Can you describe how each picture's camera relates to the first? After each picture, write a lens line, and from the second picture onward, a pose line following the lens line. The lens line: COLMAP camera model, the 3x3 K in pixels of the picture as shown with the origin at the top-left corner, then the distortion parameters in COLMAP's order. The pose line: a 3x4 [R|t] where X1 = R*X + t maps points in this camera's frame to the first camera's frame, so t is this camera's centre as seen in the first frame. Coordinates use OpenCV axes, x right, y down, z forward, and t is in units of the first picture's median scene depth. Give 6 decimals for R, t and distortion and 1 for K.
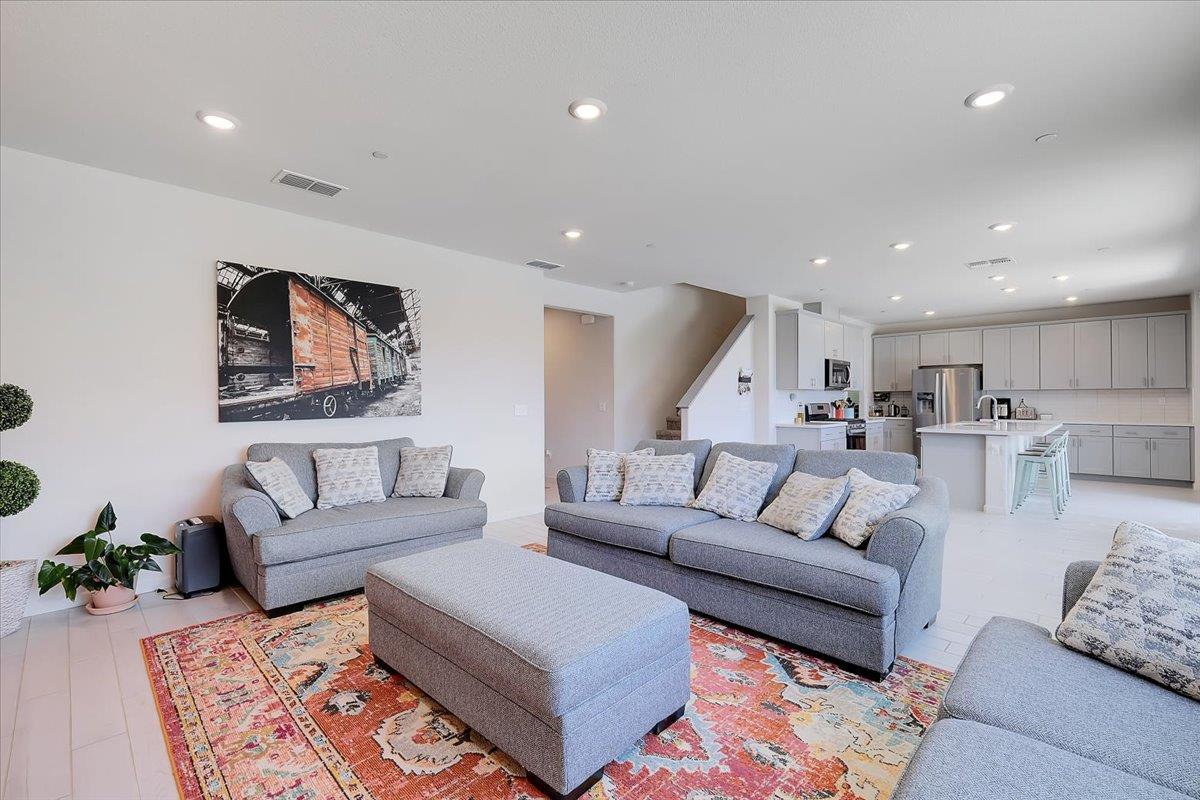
lens RADIAL K [[524.0, 0, 595.7], [0, 524.0, 396.9], [0, 0, 1]] dist [0.000232, -0.000561]
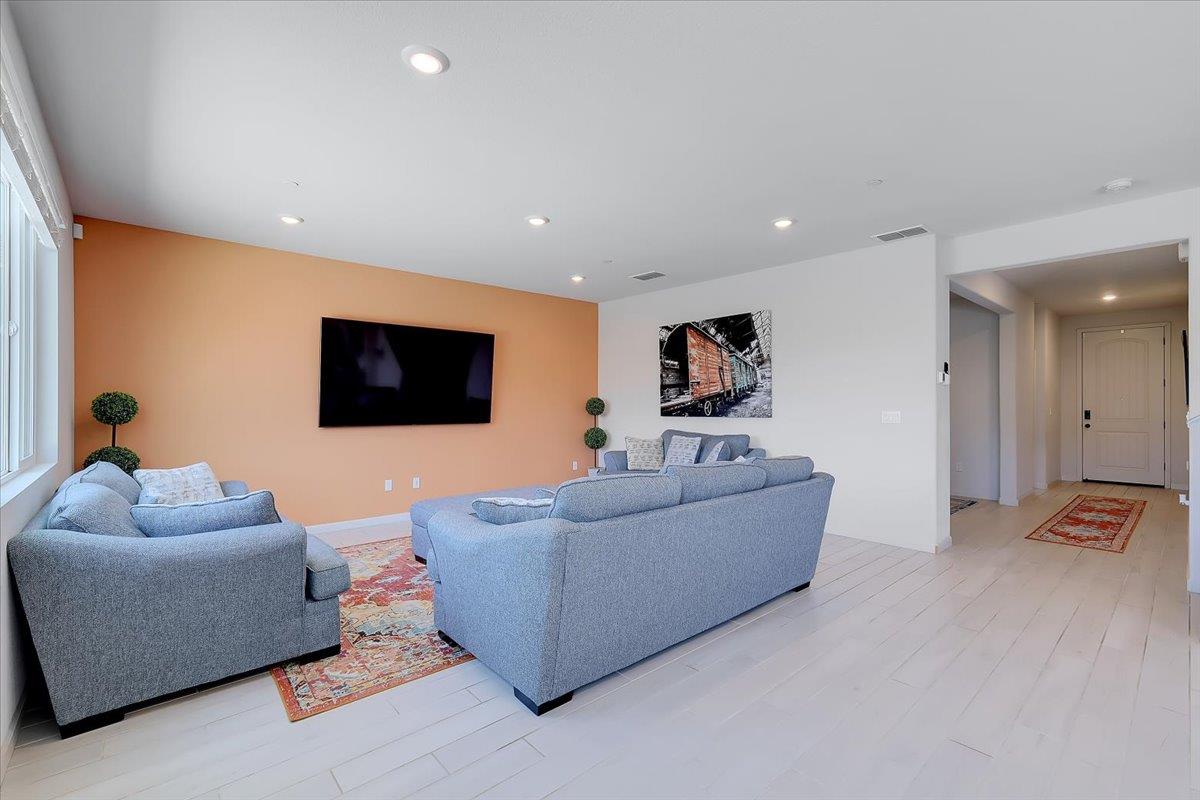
lens RADIAL K [[524.0, 0, 606.8], [0, 524.0, 402.3], [0, 0, 1]] dist [0.000232, -0.000561]
pose [[-0.056162, -0.000041, -0.998422, 0.944269], [0.004556, 0.999990, -0.000298, 0.000119], [0.998411, -0.004566, -0.056161, 0.792555]]
